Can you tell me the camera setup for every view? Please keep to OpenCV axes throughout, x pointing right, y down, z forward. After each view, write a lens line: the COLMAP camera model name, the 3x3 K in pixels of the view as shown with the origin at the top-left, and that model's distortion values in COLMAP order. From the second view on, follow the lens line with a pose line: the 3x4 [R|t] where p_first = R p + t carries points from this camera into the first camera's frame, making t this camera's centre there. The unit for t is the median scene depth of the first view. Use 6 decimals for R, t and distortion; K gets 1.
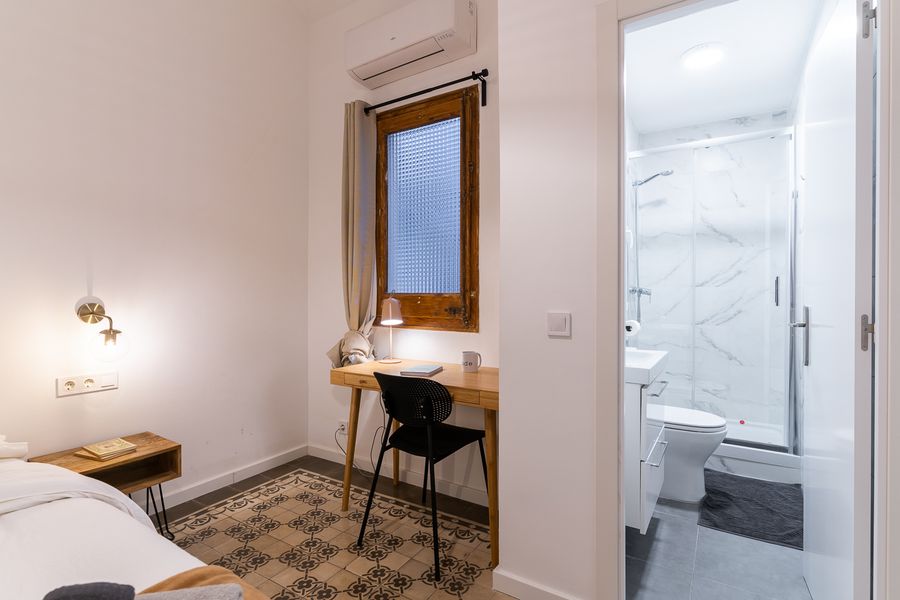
lens RADIAL K [[435.8, 0, 434.9], [0, 435.8, 298.8], [0, 0, 1]] dist [-0.000125, -0.000201]
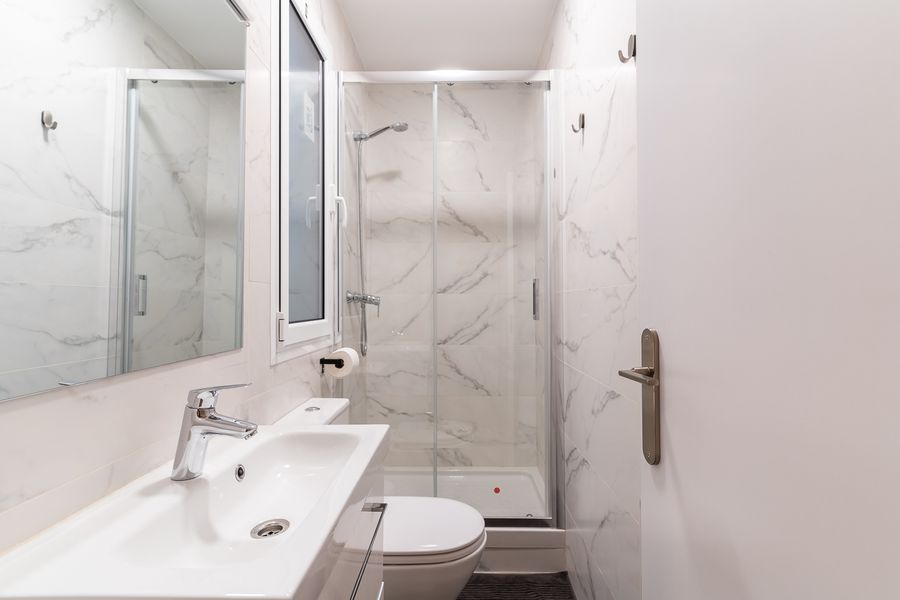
lens RADIAL K [[435.8, 0, 449.3], [0, 435.8, 298.5], [0, 0, 1]] dist [-0.000125, -0.000201]
pose [[0.841636, 0.000420, 0.540045, 0.214878], [0.007795, 0.999886, -0.012926, -0.009018], [-0.539989, 0.015089, 0.841537, 0.363227]]
